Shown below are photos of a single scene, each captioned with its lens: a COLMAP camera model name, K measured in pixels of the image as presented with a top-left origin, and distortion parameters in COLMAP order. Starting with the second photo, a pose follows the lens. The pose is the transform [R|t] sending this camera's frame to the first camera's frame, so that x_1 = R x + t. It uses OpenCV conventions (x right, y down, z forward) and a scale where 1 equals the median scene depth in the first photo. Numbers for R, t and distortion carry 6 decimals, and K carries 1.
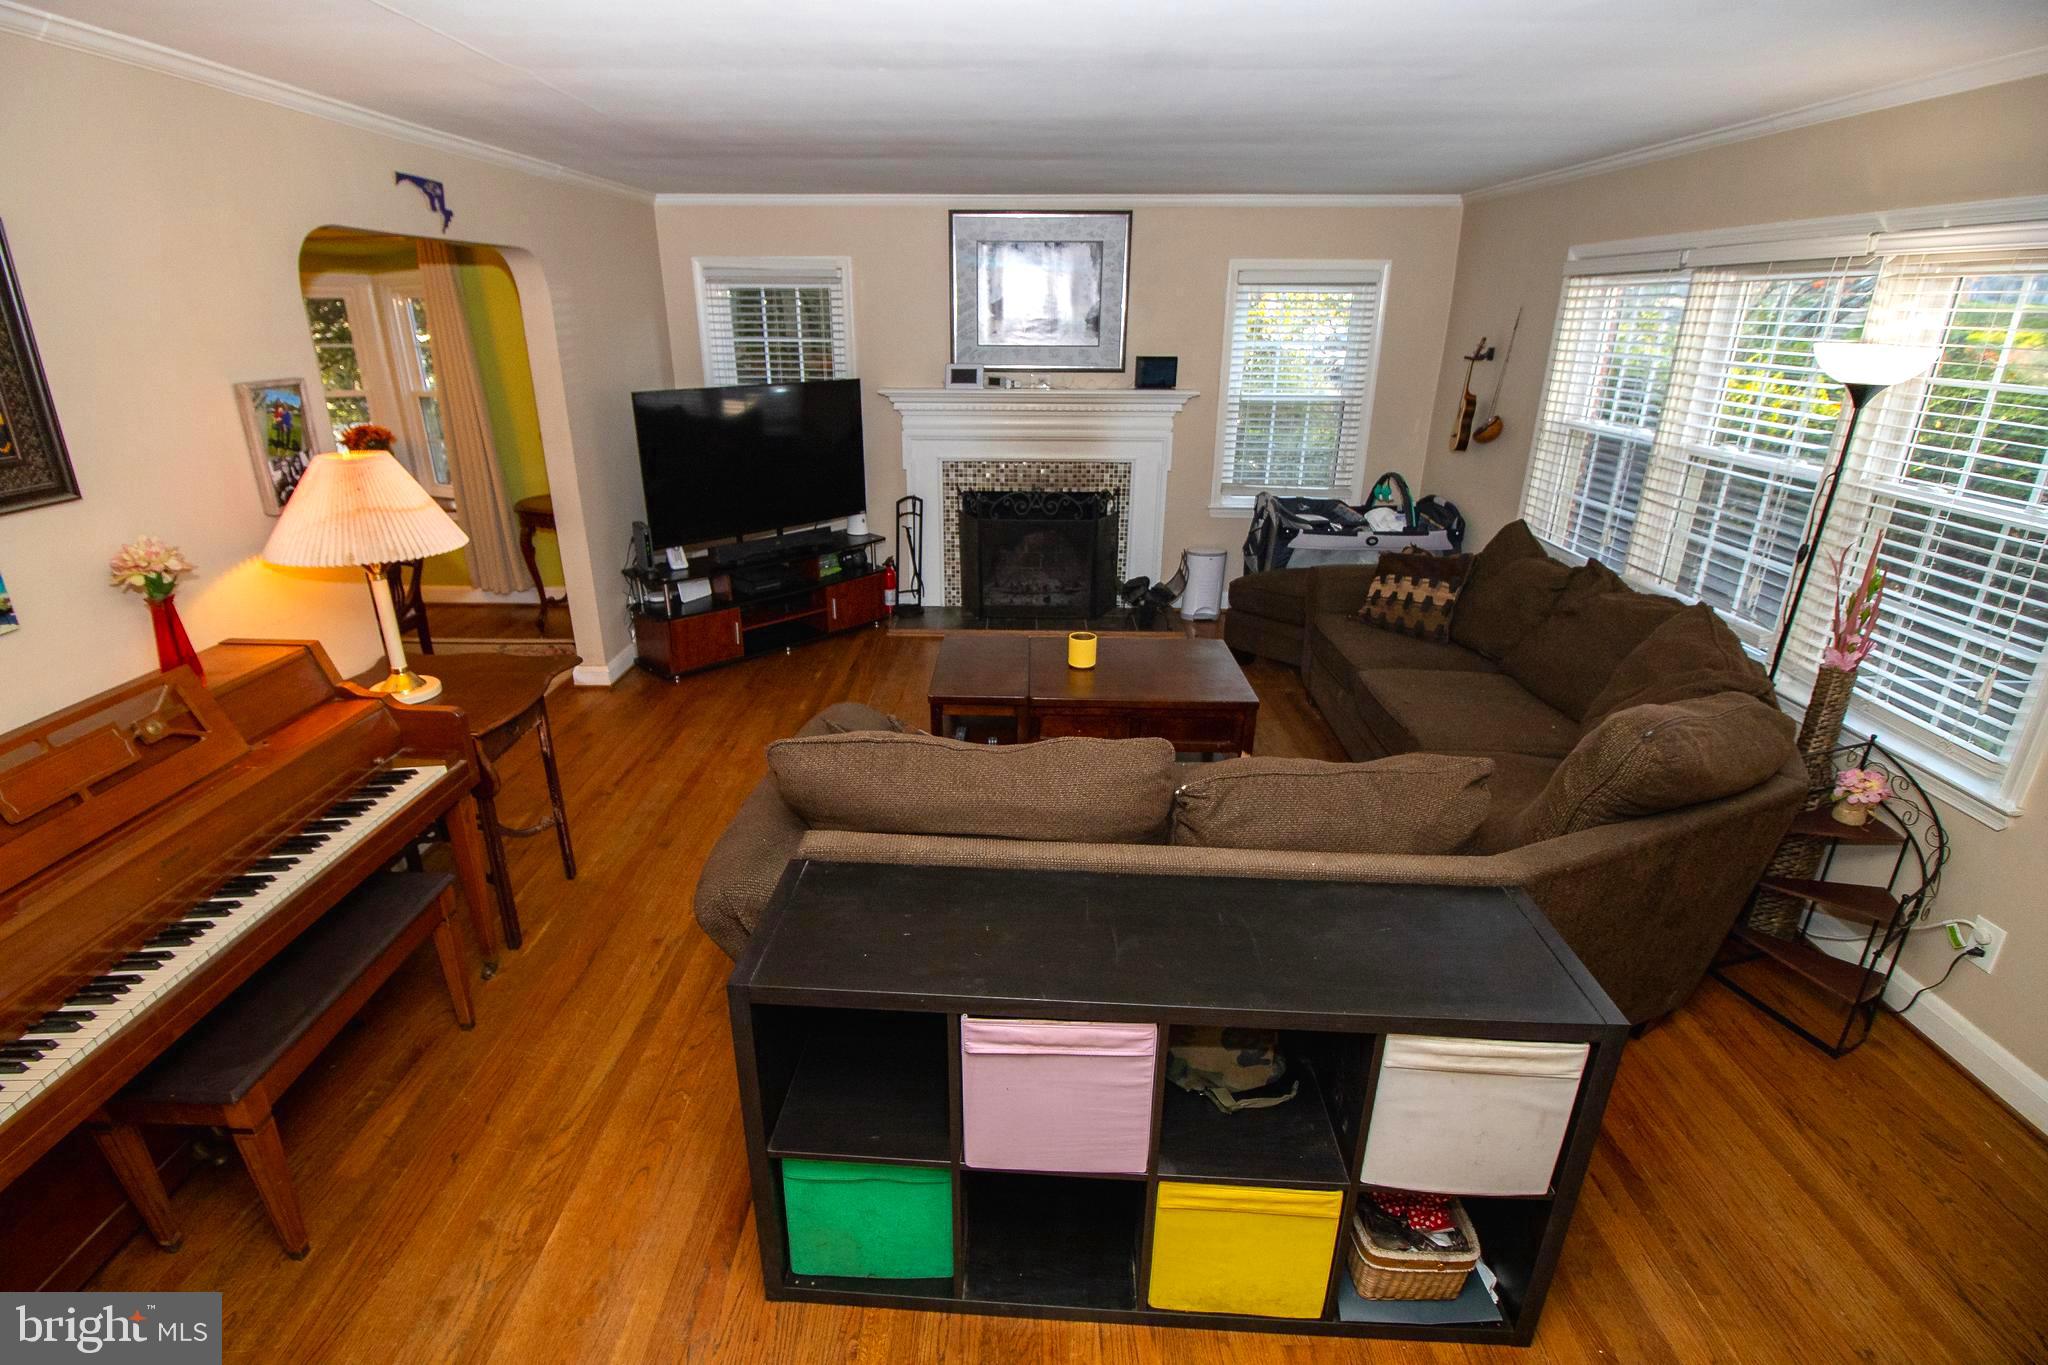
lens RADIAL K [[946.4, 0, 1002.5], [0, 946.4, 675.1], [0, 0, 1]] dist [-0.005825, -0.006103]
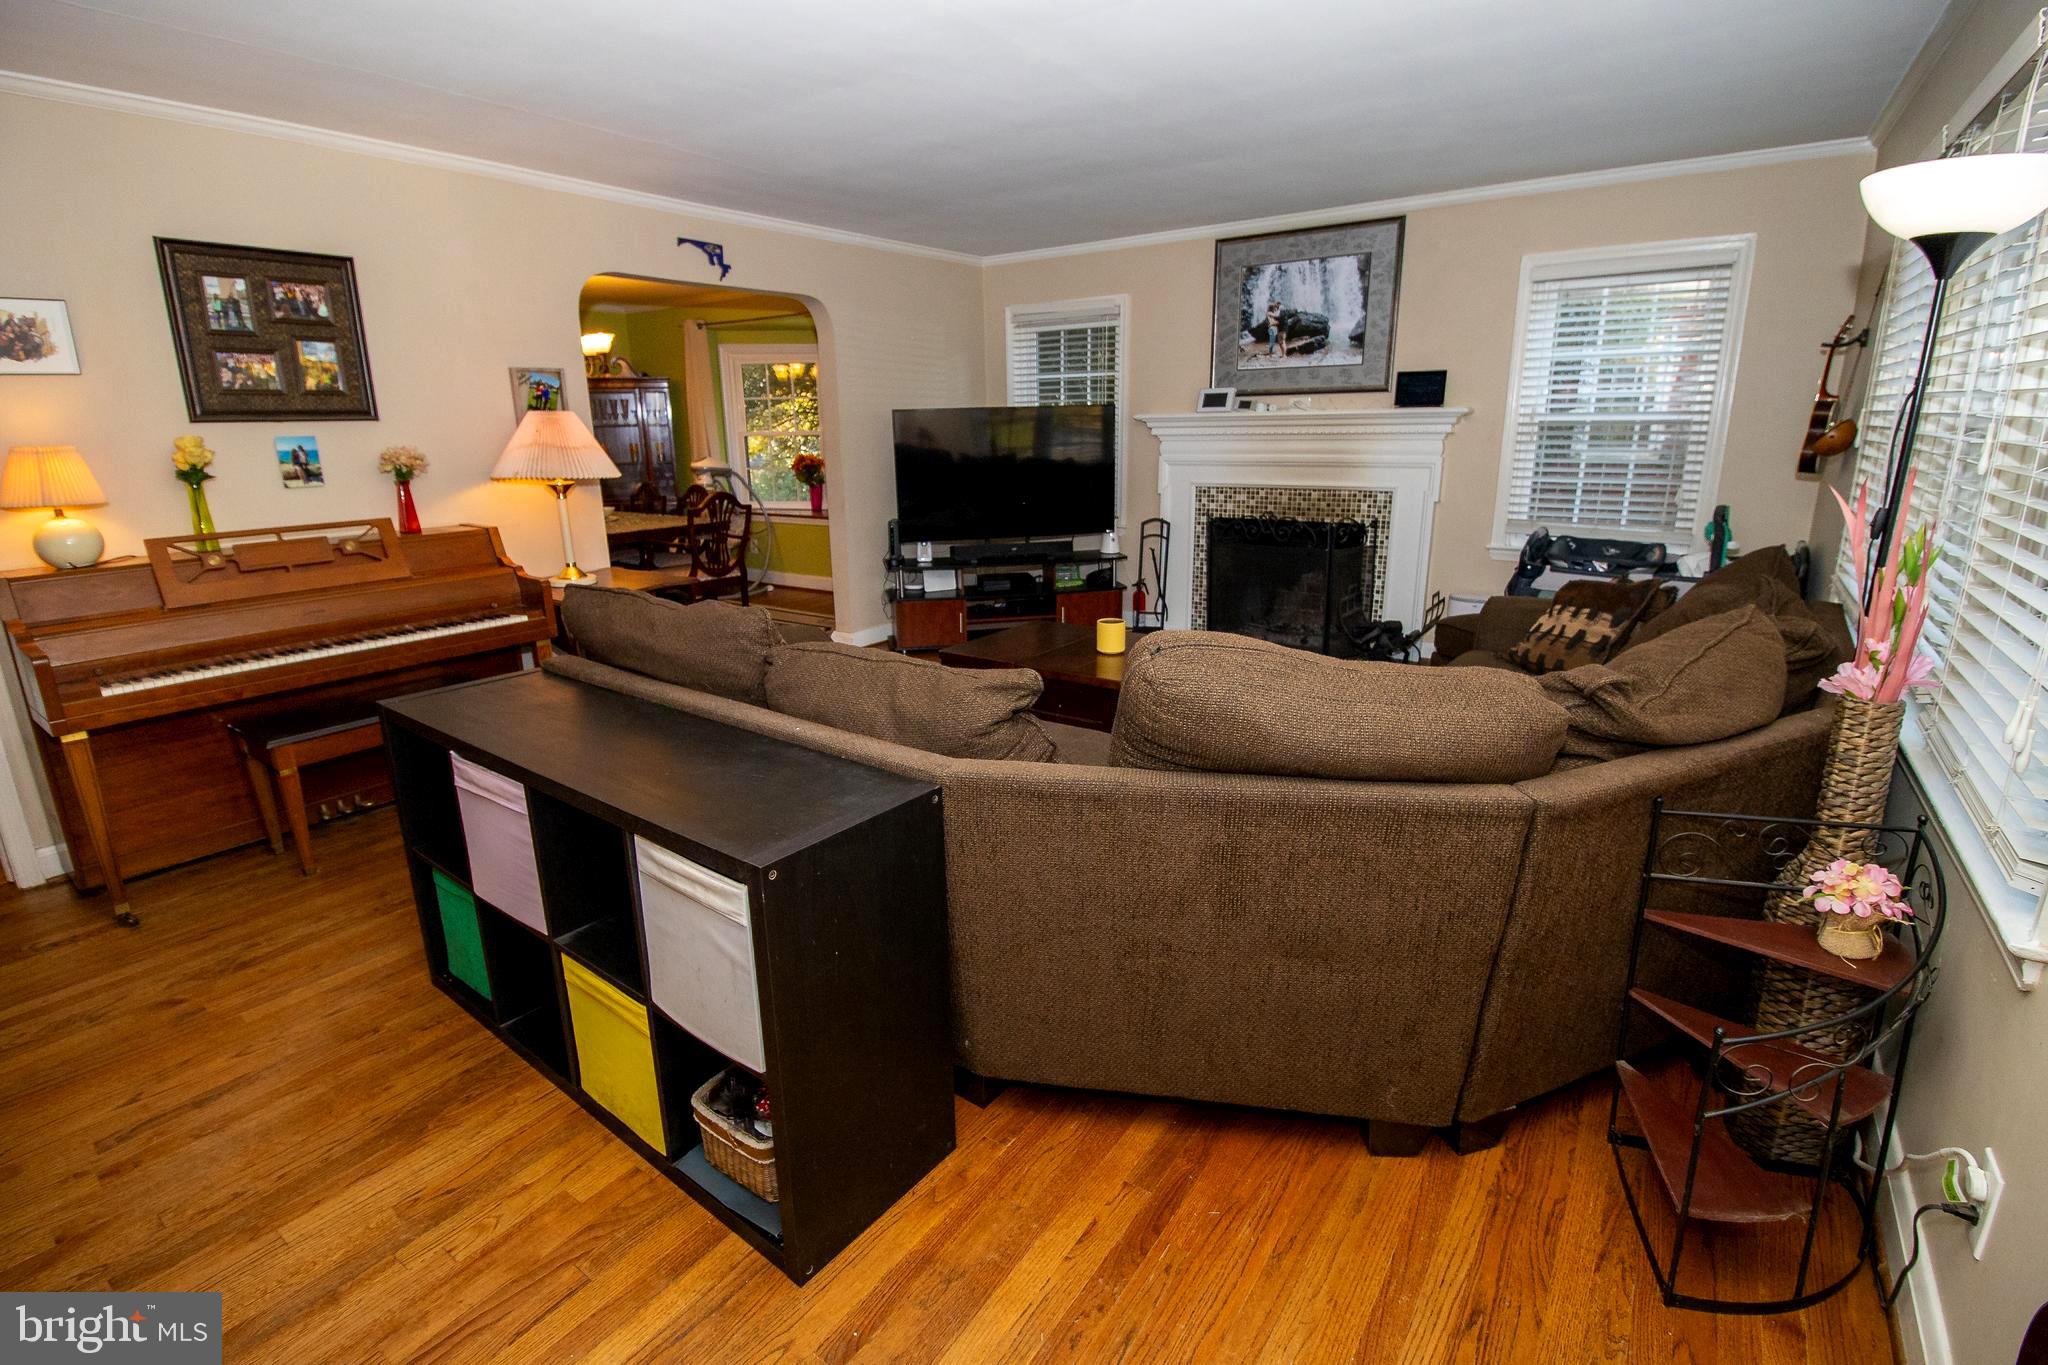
lens RADIAL K [[946.4, 0, 1003.5], [0, 946.4, 668.8], [0, 0, 1]] dist [-0.005825, -0.006103]
pose [[0.823289, 0.126040, -0.553452, 0.362809], [-0.181918, 0.982193, -0.046933, 0.049462], [0.537681, 0.139322, 0.831558, 0.091427]]
